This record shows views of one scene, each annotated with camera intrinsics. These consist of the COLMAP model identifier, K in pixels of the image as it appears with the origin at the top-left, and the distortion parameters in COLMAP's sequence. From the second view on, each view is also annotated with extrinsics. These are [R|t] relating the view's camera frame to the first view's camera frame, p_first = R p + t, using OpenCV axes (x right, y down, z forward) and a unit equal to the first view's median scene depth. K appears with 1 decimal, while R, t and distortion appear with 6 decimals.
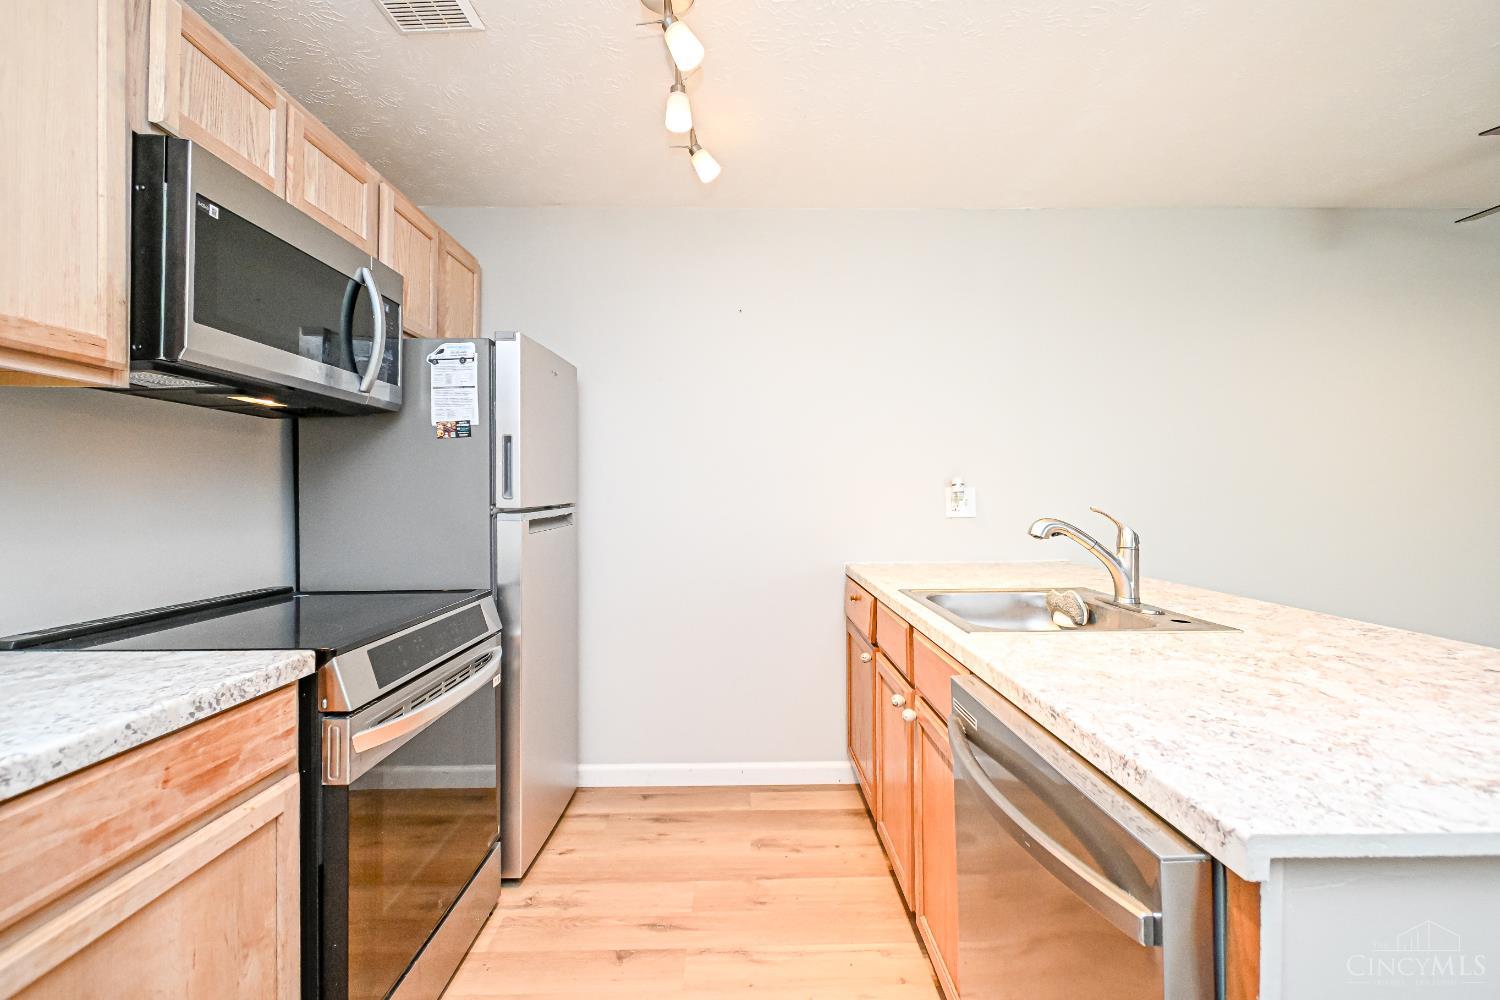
lens RADIAL K [[669.8, 0, 752.9], [0, 669.8, 497.3], [0, 0, 1]] dist [0.001512, -0.000403]
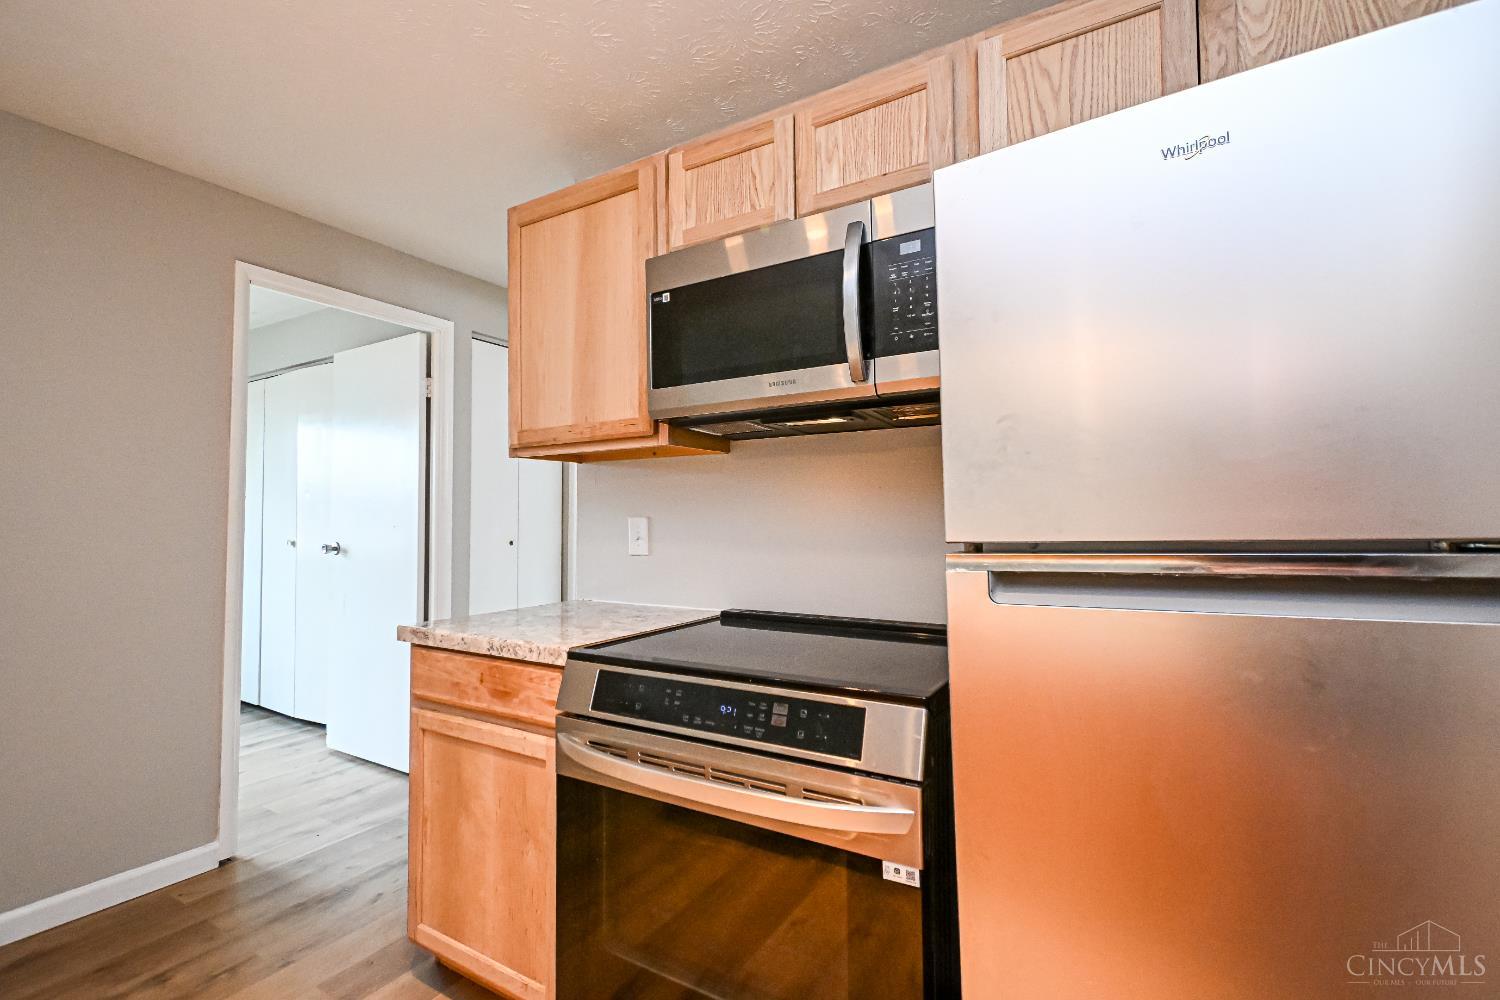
lens RADIAL K [[663.6, 0, 753.4], [0, 663.6, 495.9], [0, 0, 1]] dist [0.003093, 0.000080]
pose [[-0.524812, -0.024424, -0.850868, 0.137684], [0.008569, 0.999386, -0.033973, -0.000860], [0.851175, -0.025120, -0.524281, 1.358712]]
